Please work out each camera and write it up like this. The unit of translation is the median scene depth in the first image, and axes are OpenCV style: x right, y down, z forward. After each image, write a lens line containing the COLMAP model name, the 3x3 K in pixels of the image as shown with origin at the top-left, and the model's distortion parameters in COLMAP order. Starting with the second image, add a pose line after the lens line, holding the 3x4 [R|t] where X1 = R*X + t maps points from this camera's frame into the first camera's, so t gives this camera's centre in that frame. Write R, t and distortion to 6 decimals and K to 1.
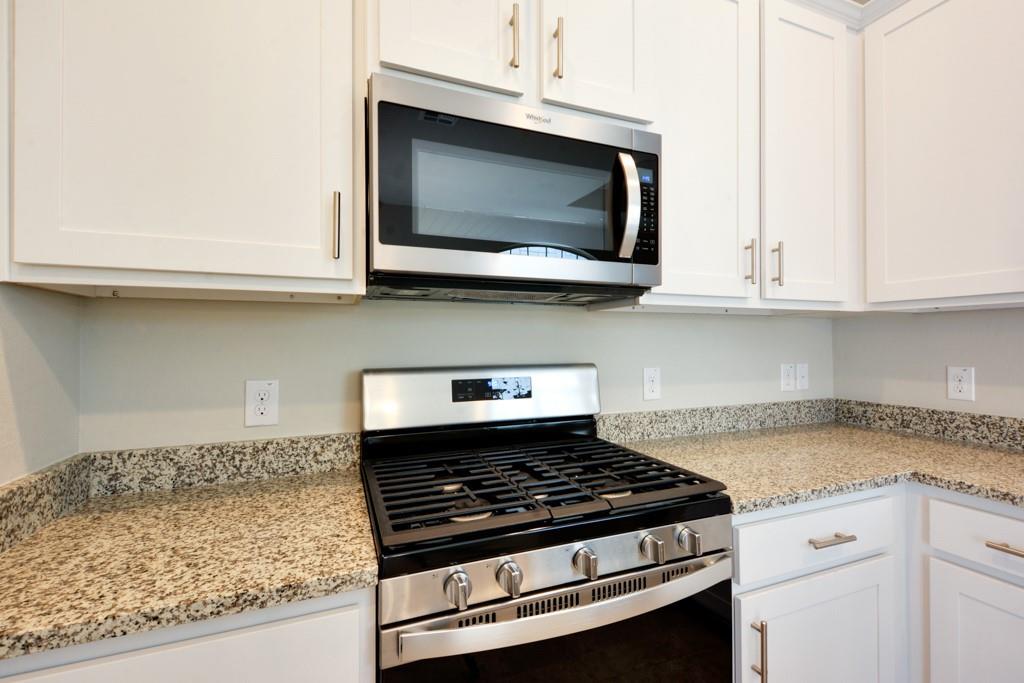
lens RADIAL K [[447.9, 0, 517.9], [0, 447.9, 339.6], [0, 0, 1]] dist [0.018146, -0.008293]
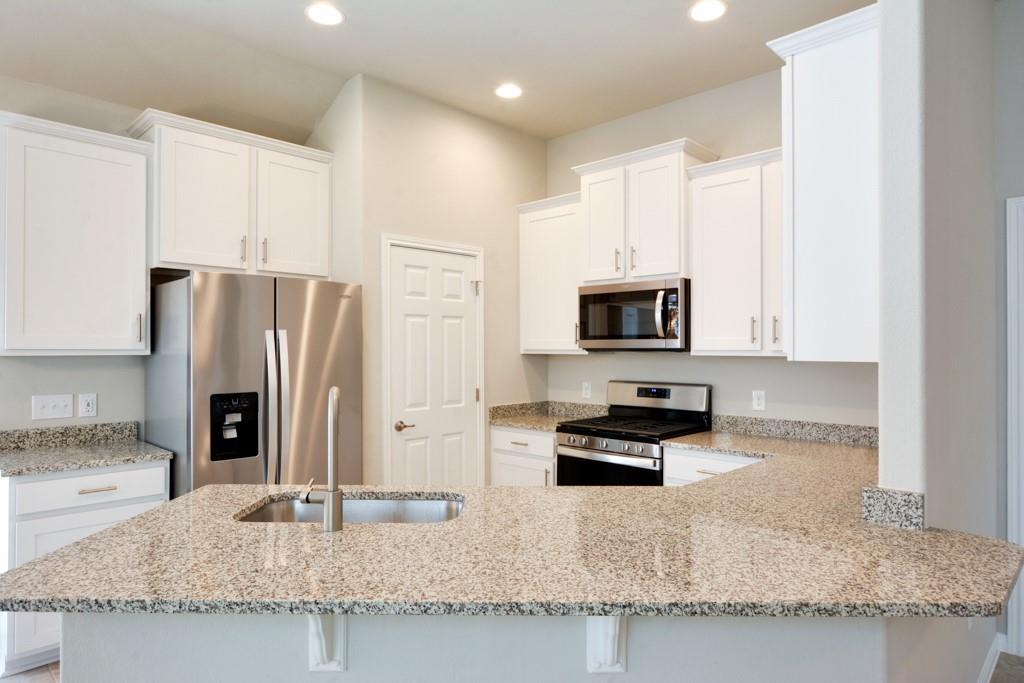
lens RADIAL K [[611.3, 0, 507.8], [0, 611.3, 343.1], [0, 0, 1]] dist [-0.007272, 0.000342]
pose [[0.383180, -0.004093, -0.923665, 2.653081], [0.007847, 0.999969, -0.001176, -0.146319], [0.923640, -0.006798, 0.383200, -0.861675]]
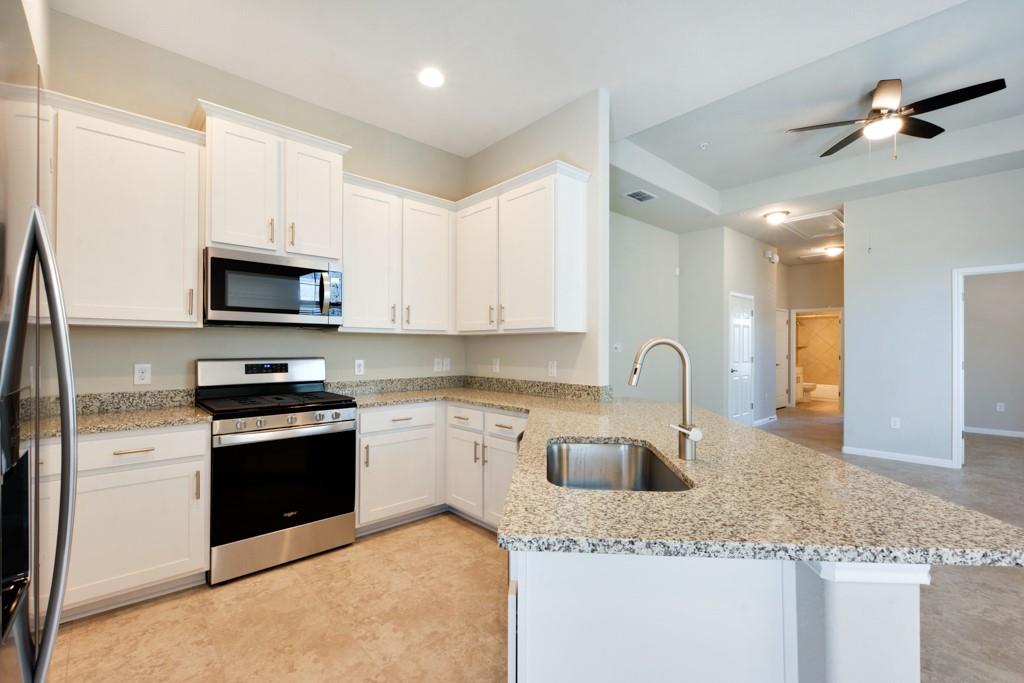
lens RADIAL K [[447.9, 0, 522.6], [0, 447.9, 344.0], [0, 0, 1]] dist [0.018146, -0.008293]
pose [[0.933978, 0.009186, 0.357213, 0.358482], [-0.008997, 0.999957, -0.002190, -0.017568], [-0.357218, -0.001169, 0.934020, -1.660418]]
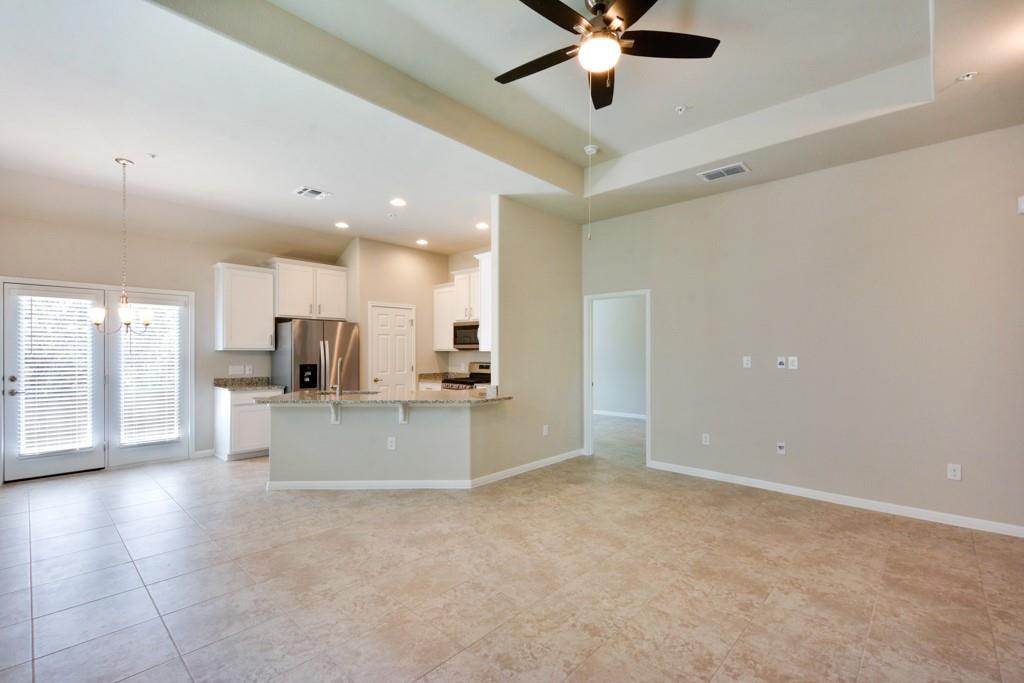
lens RADIAL K [[447.9, 0, 512.7], [0, 447.9, 349.8], [0, 0, 1]] dist [0.018146, -0.008293]
pose [[0.413904, 0.002082, -0.910318, 5.309658], [0.005769, 0.999971, 0.004911, -0.126544], [0.910302, -0.007284, 0.413880, -0.935993]]
